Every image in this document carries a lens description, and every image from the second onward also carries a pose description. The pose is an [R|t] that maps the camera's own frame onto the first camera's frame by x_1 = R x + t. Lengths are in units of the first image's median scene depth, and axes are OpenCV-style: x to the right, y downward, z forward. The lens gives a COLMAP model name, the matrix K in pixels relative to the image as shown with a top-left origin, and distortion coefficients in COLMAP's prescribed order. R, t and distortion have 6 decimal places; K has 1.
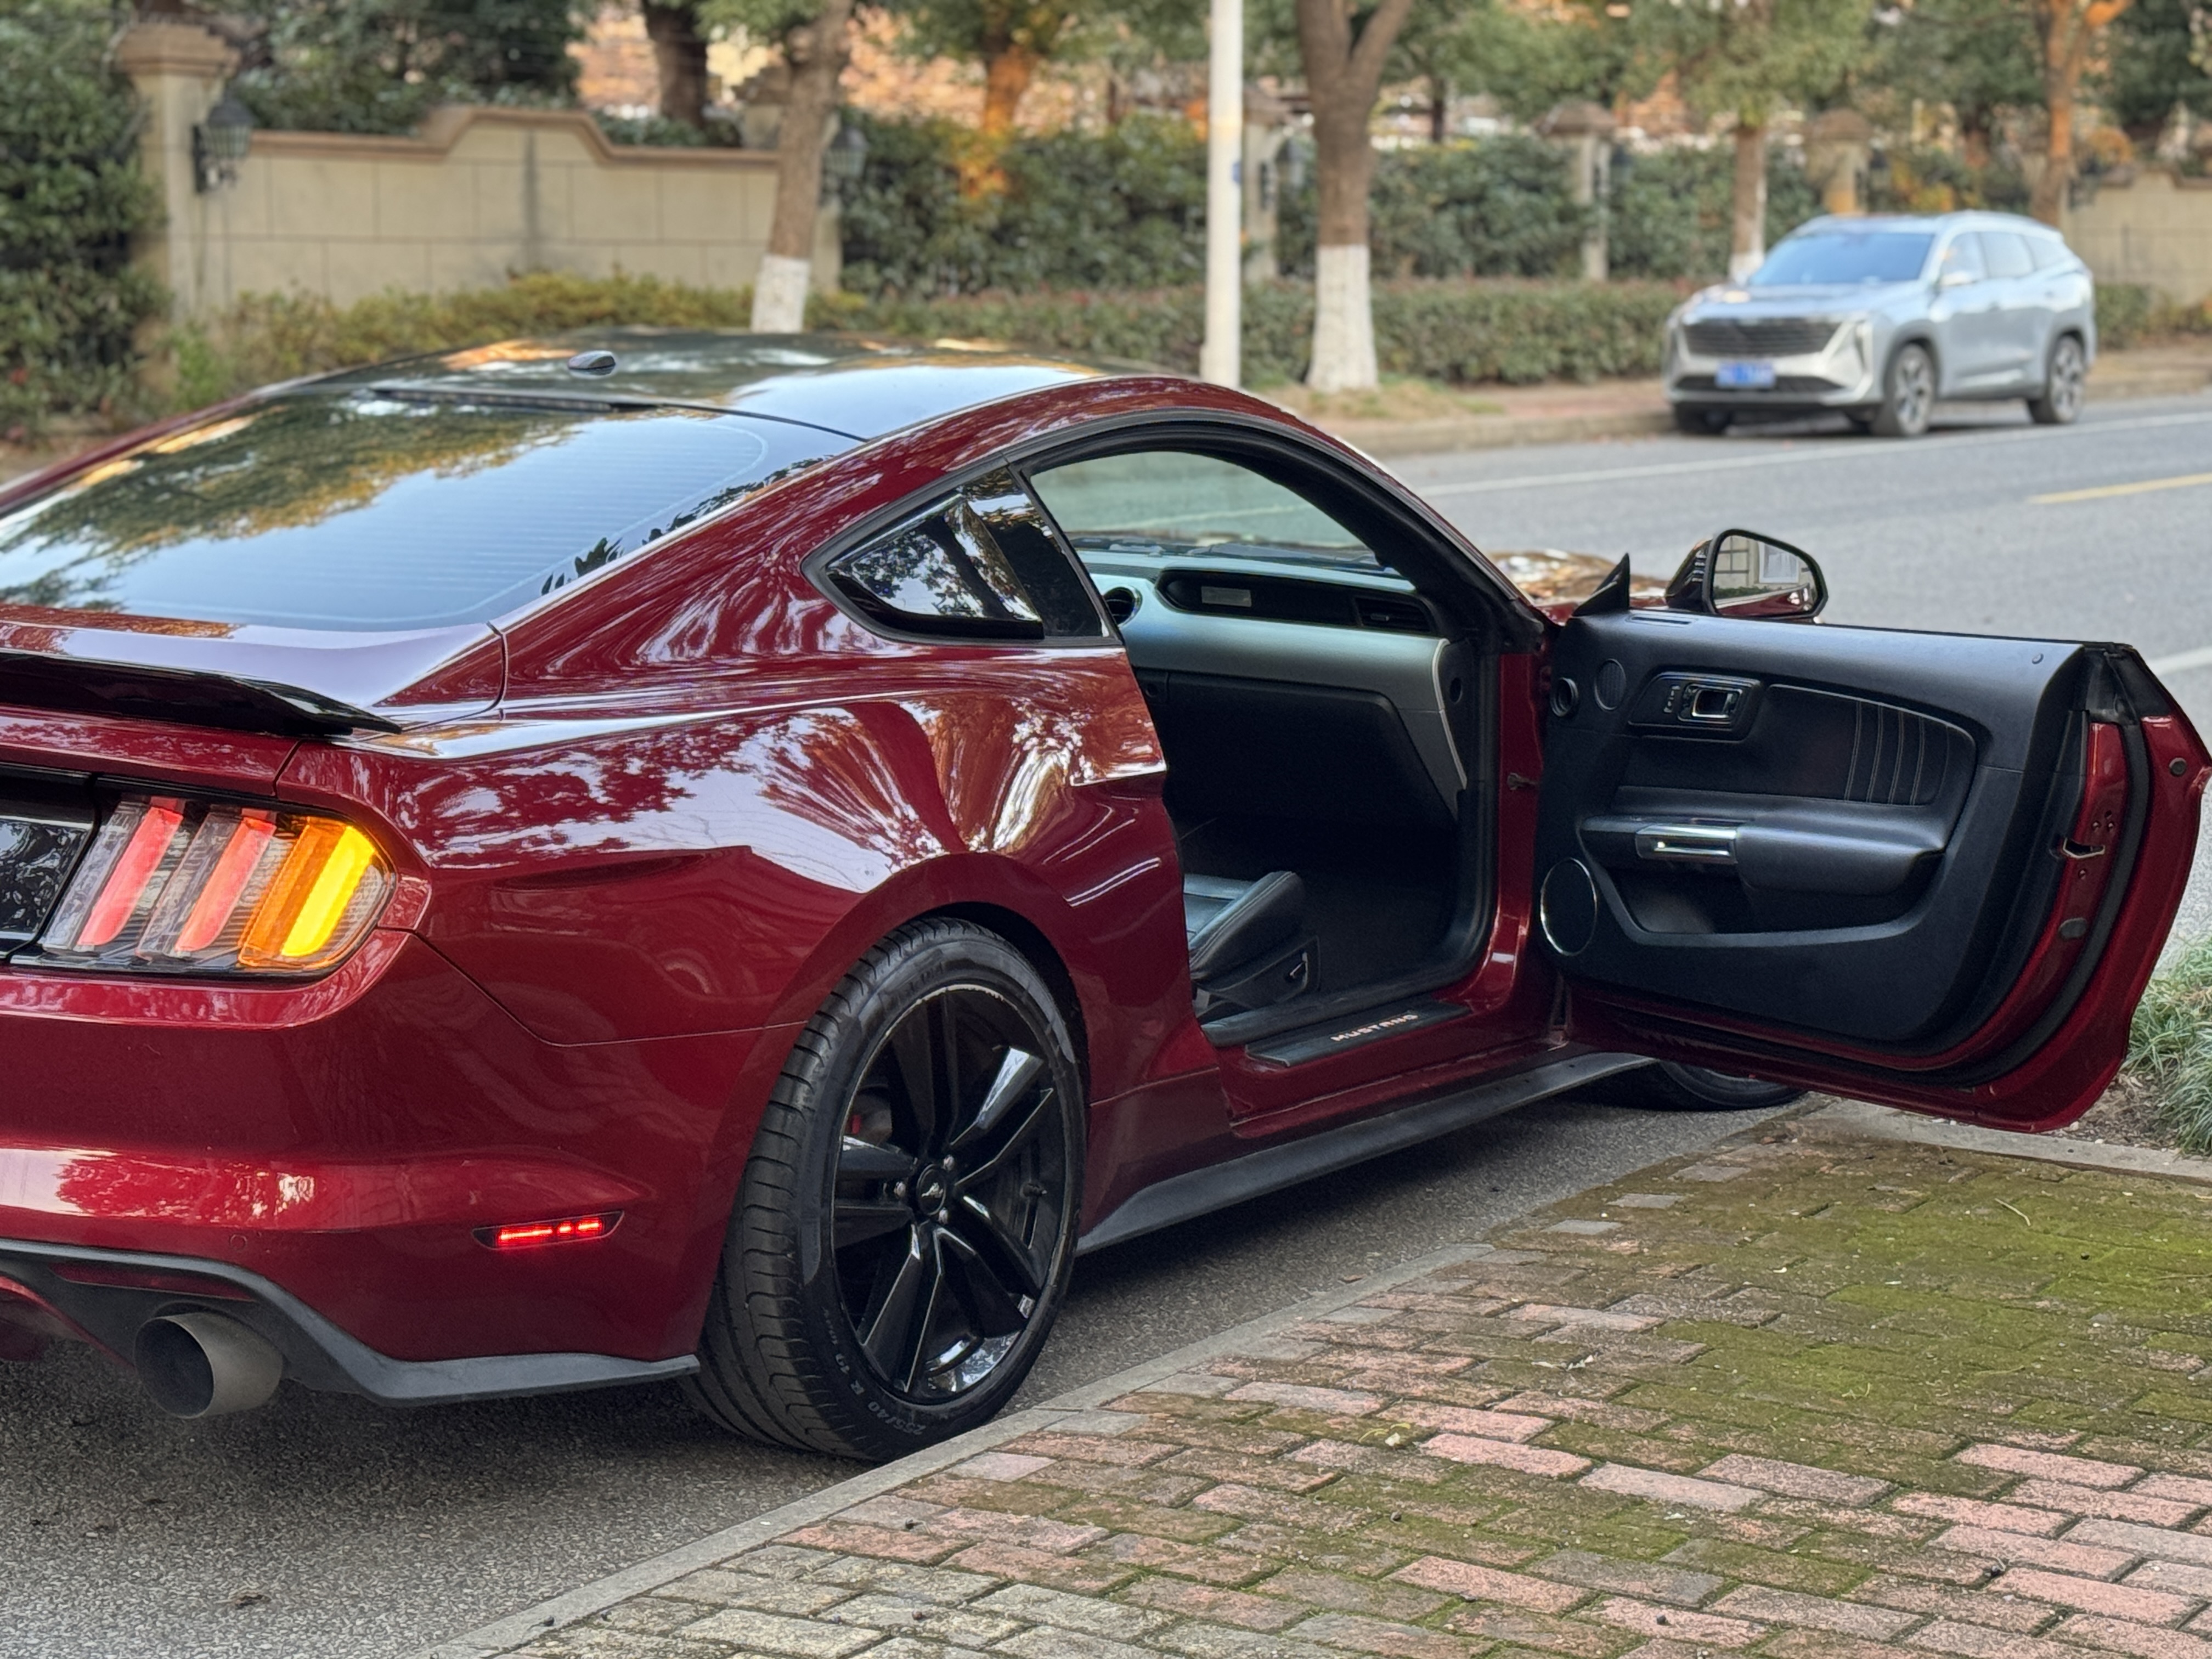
lens RADIAL K [[4345.3, 0, 1106.0], [0, 4345.3, 829.5], [0, 0, 1]] dist [0.131804, -0.073175]
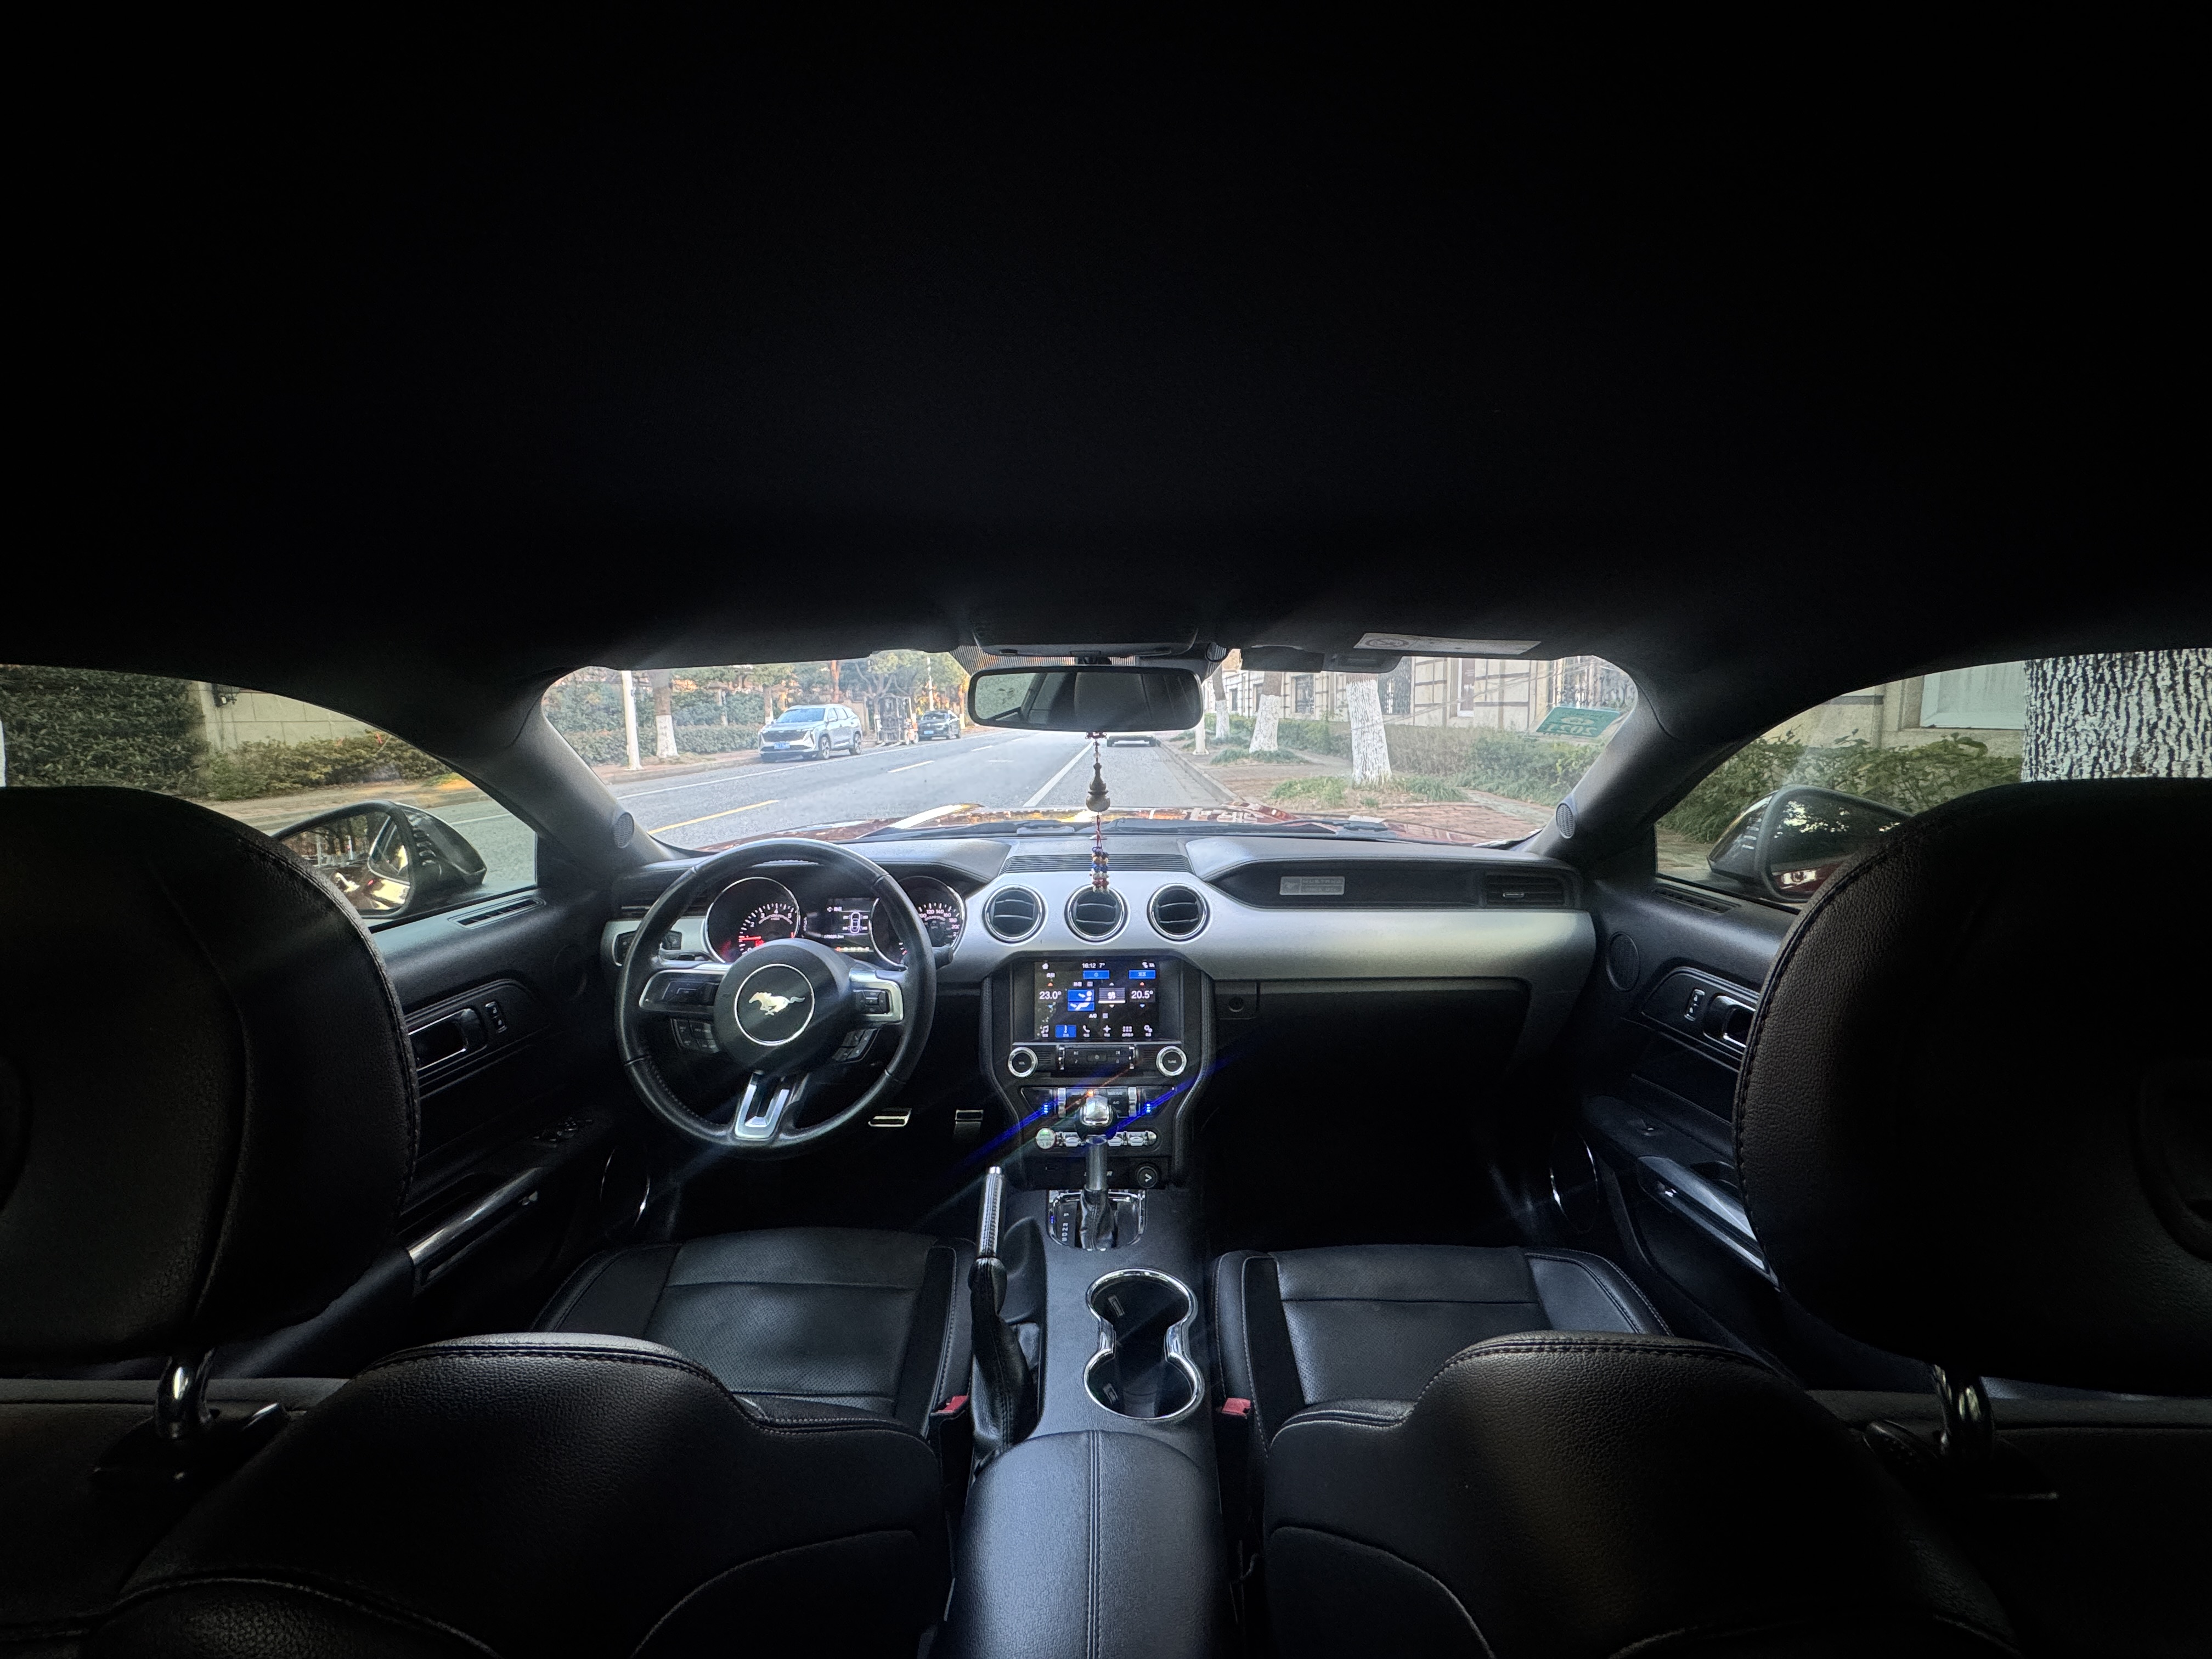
lens RADIAL K [[878.2, 0, 1106.0], [0, 878.2, 829.5], [0, 0, 1]] dist [-0.002183, -0.000480]
pose [[0.849008, -0.101012, 0.518635, -0.020909], [0.106062, 0.994158, 0.020004, -0.016061], [-0.517626, 0.038024, 0.854762, 0.194101]]
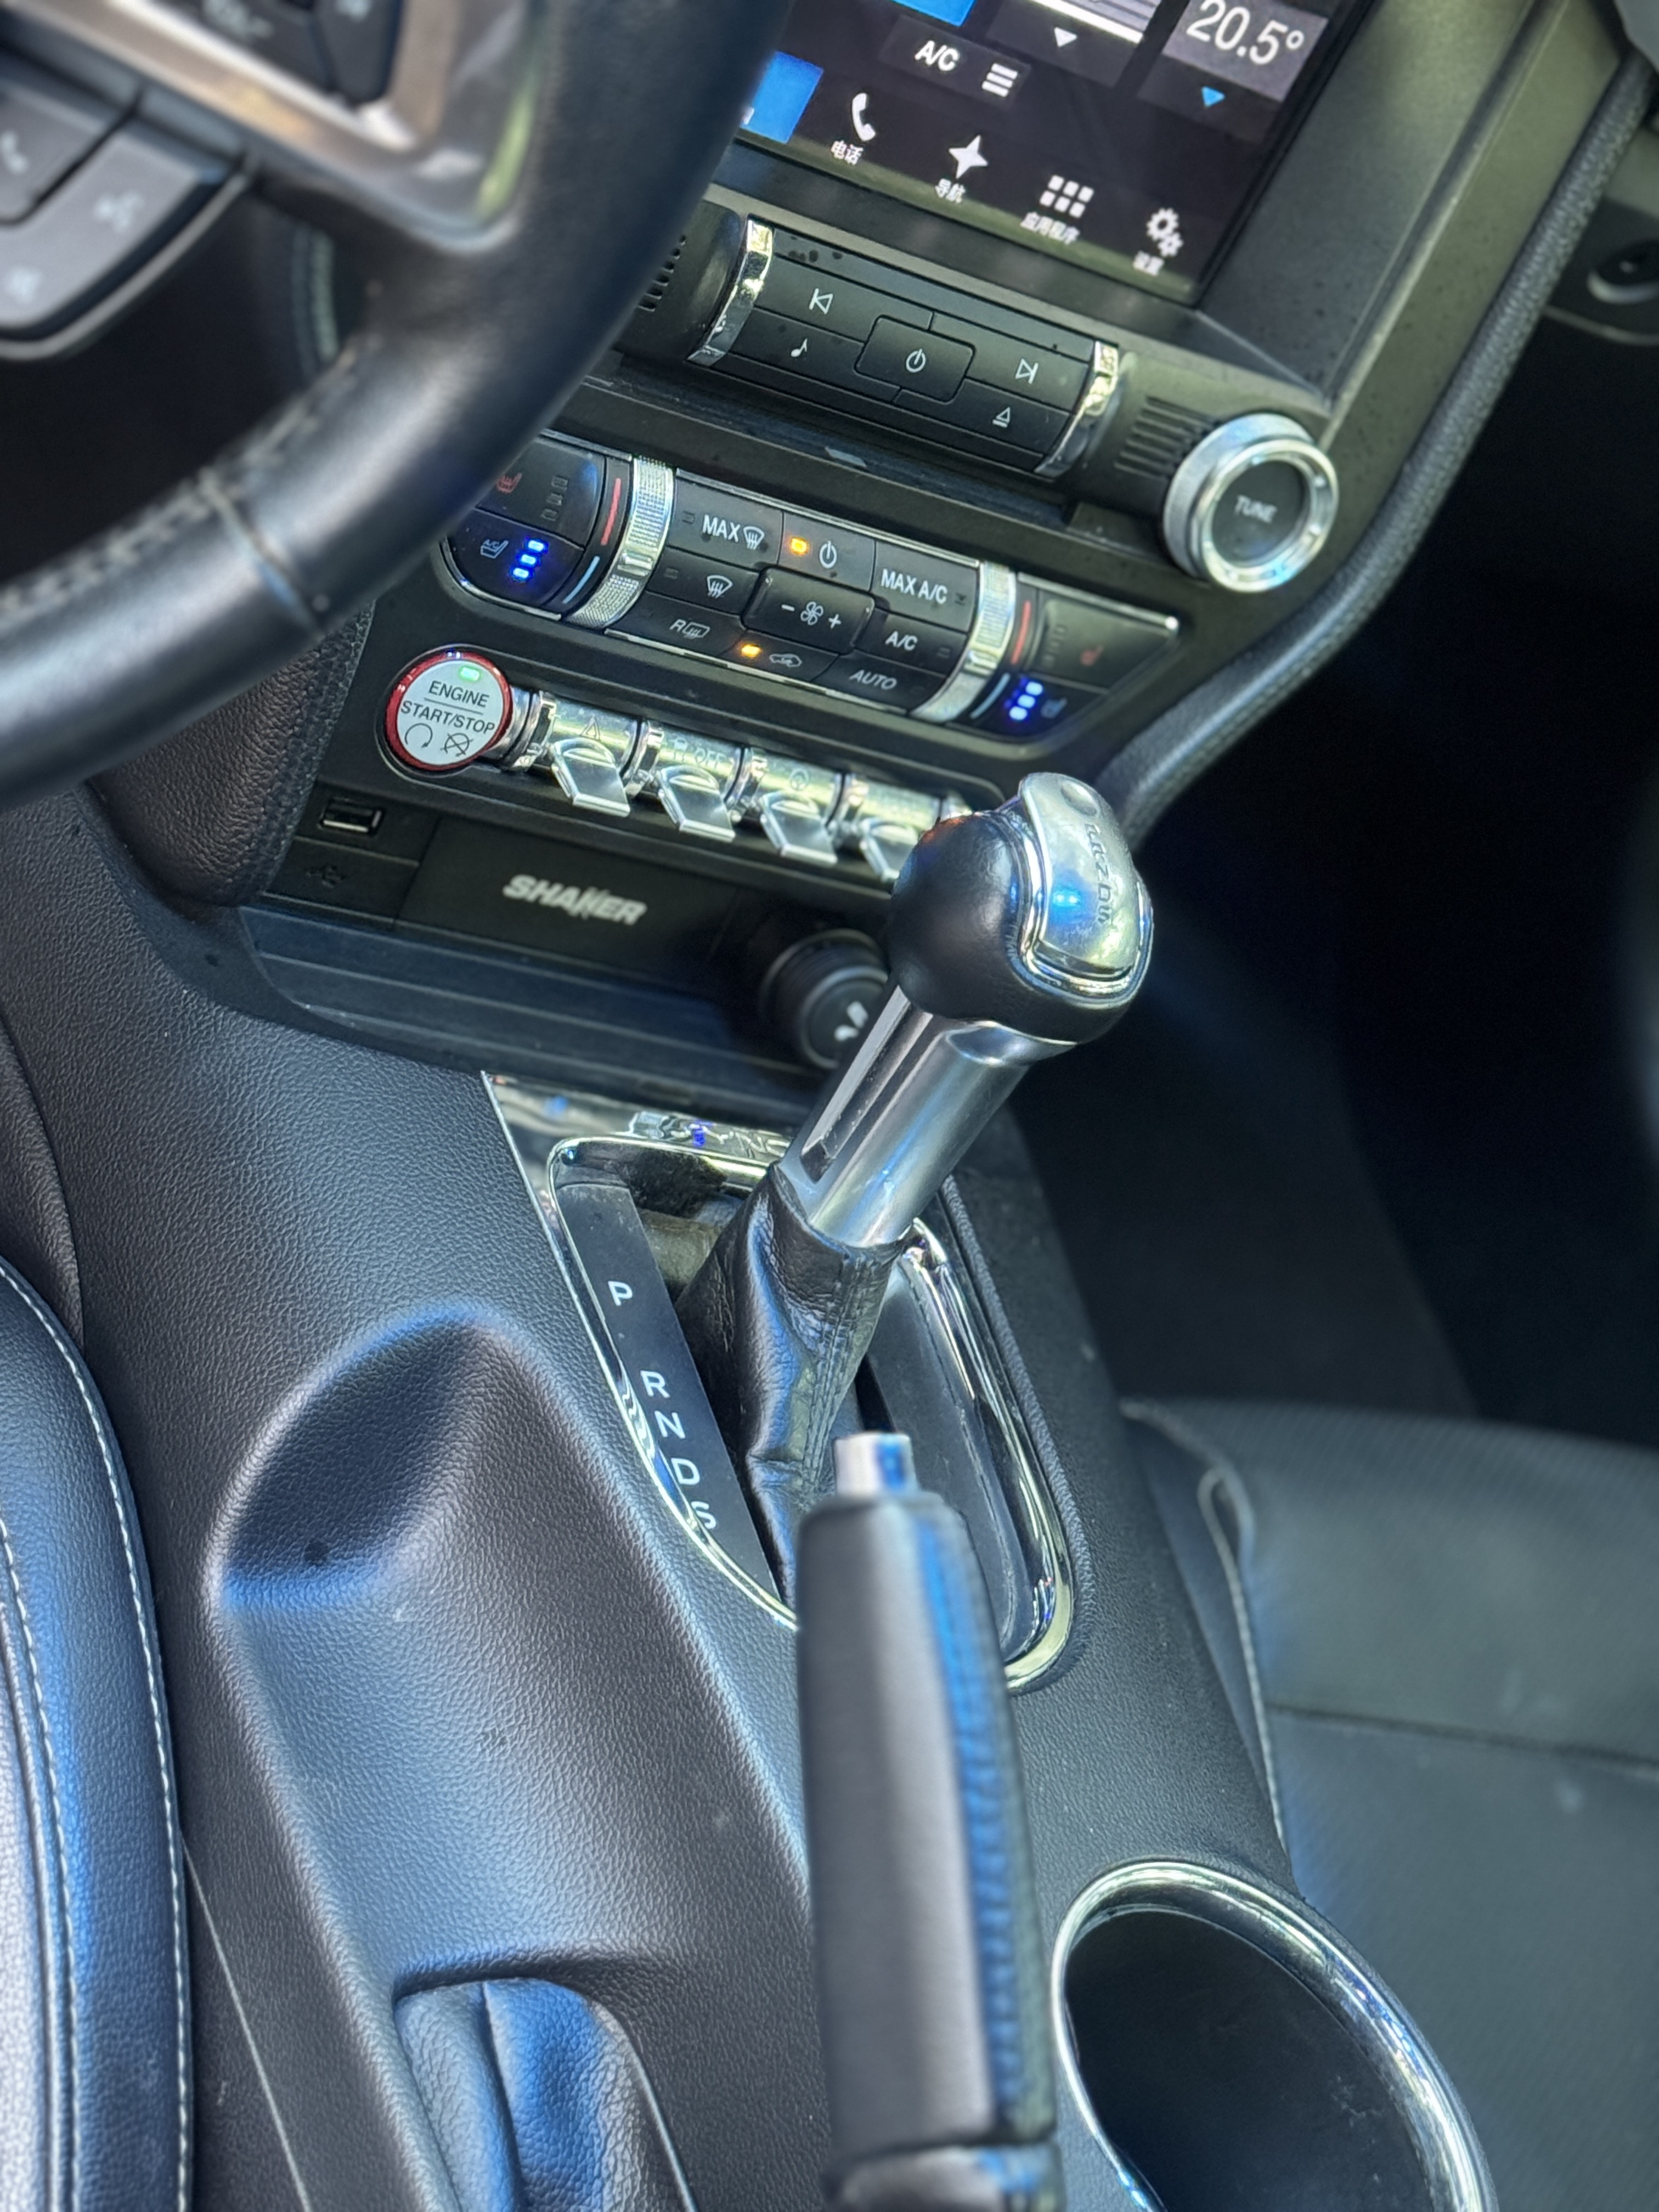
lens RADIAL K [[4345.3, 0, 829.5], [0, 4345.3, 1106.0], [0, 0, 1]] dist [0.131804, -0.073175]
pose [[0.558633, -0.293346, 0.775808, -0.027165], [-0.444751, 0.683577, 0.578722, -0.018917], [-0.700090, -0.668334, 0.251402, 0.215335]]
